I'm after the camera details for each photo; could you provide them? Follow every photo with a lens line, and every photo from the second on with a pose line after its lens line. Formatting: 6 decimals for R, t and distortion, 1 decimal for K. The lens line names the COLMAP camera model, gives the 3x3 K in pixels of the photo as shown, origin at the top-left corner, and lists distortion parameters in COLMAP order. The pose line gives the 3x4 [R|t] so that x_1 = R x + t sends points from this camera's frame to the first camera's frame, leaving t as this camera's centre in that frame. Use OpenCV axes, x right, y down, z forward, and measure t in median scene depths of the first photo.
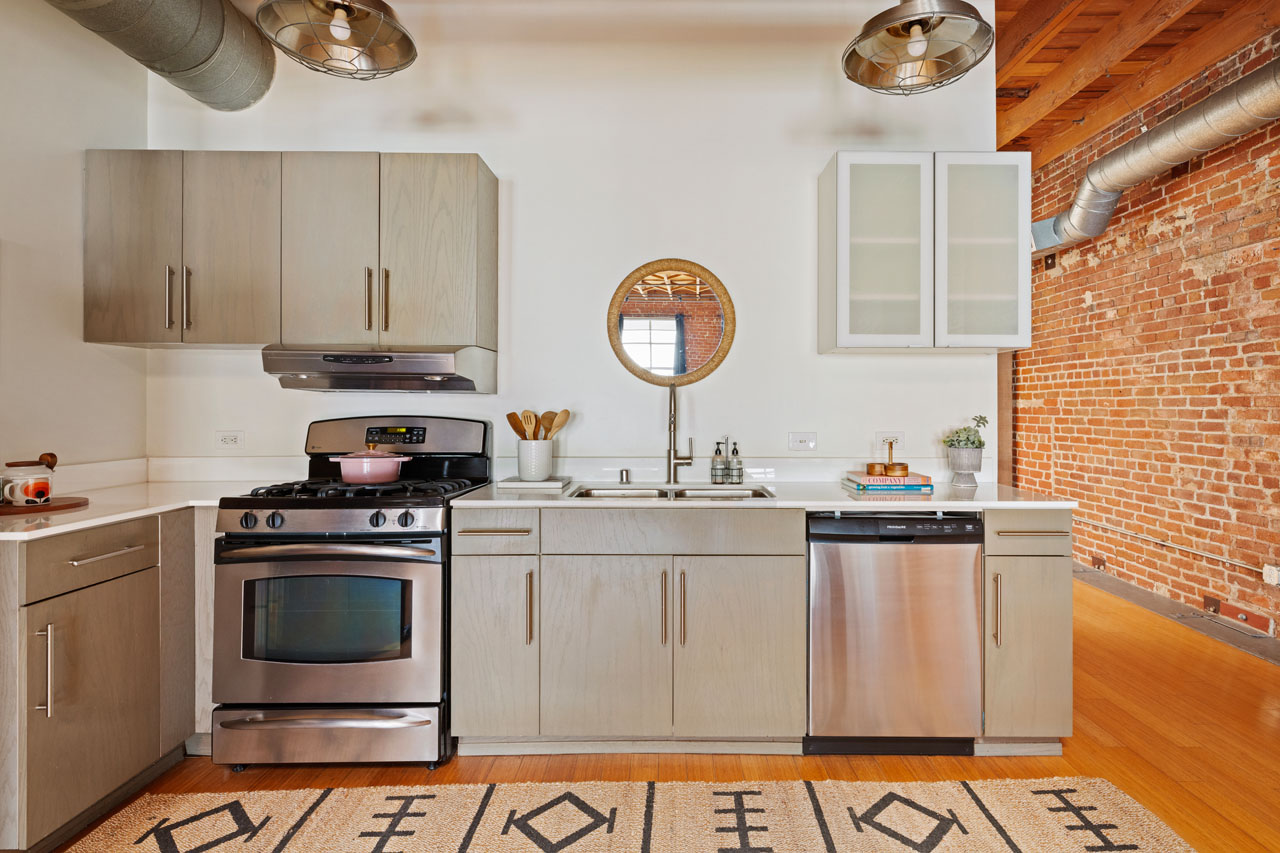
lens RADIAL K [[653.5, 0, 647.0], [0, 653.5, 389.2], [0, 0, 1]] dist [0.001370, -0.000266]
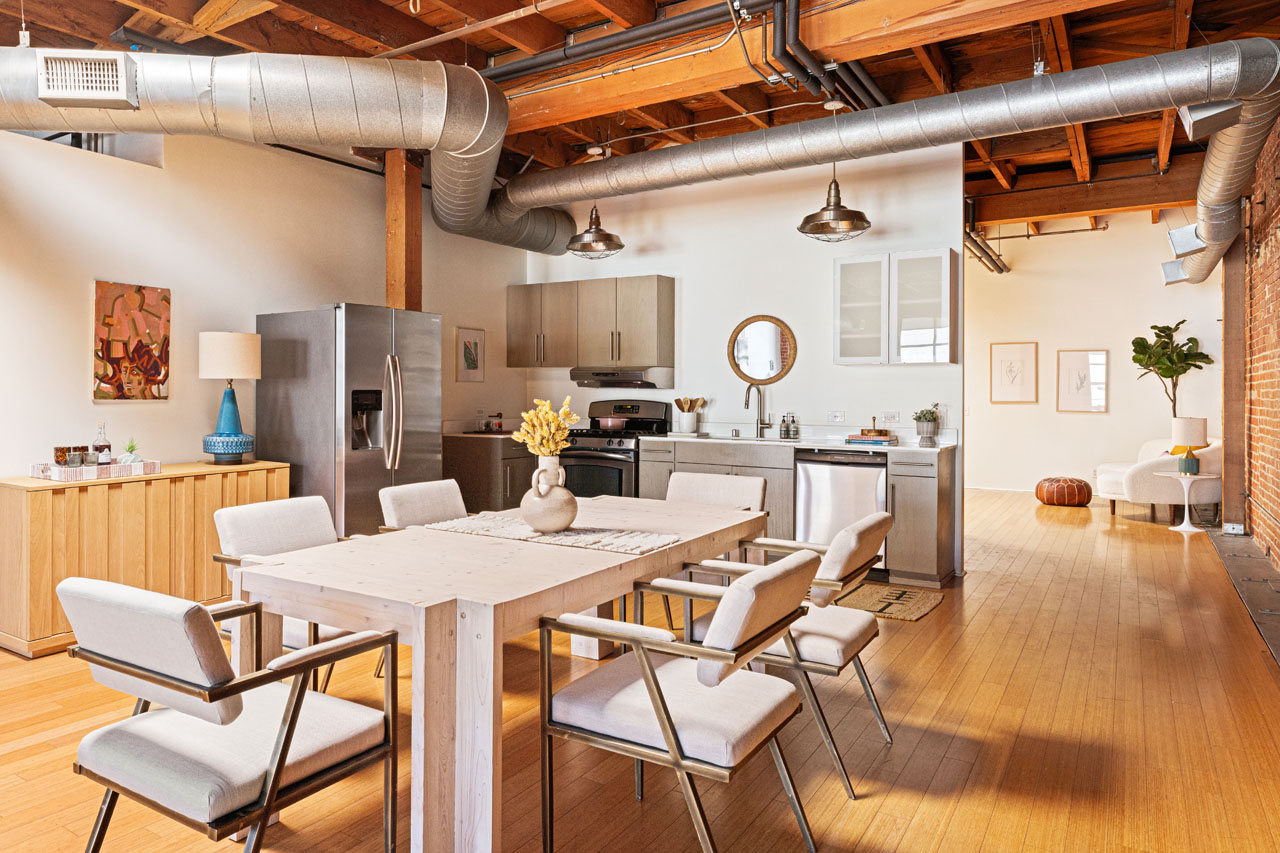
lens RADIAL K [[801.1, 0, 637.9], [0, 801.1, 391.9], [0, 0, 1]] dist [0.001187, 0.000582]
pose [[0.880658, 0.002624, -0.473745, 0.884256], [0.008101, 0.999755, 0.020597, -0.037852], [0.473683, -0.021976, 0.880421, -1.266499]]
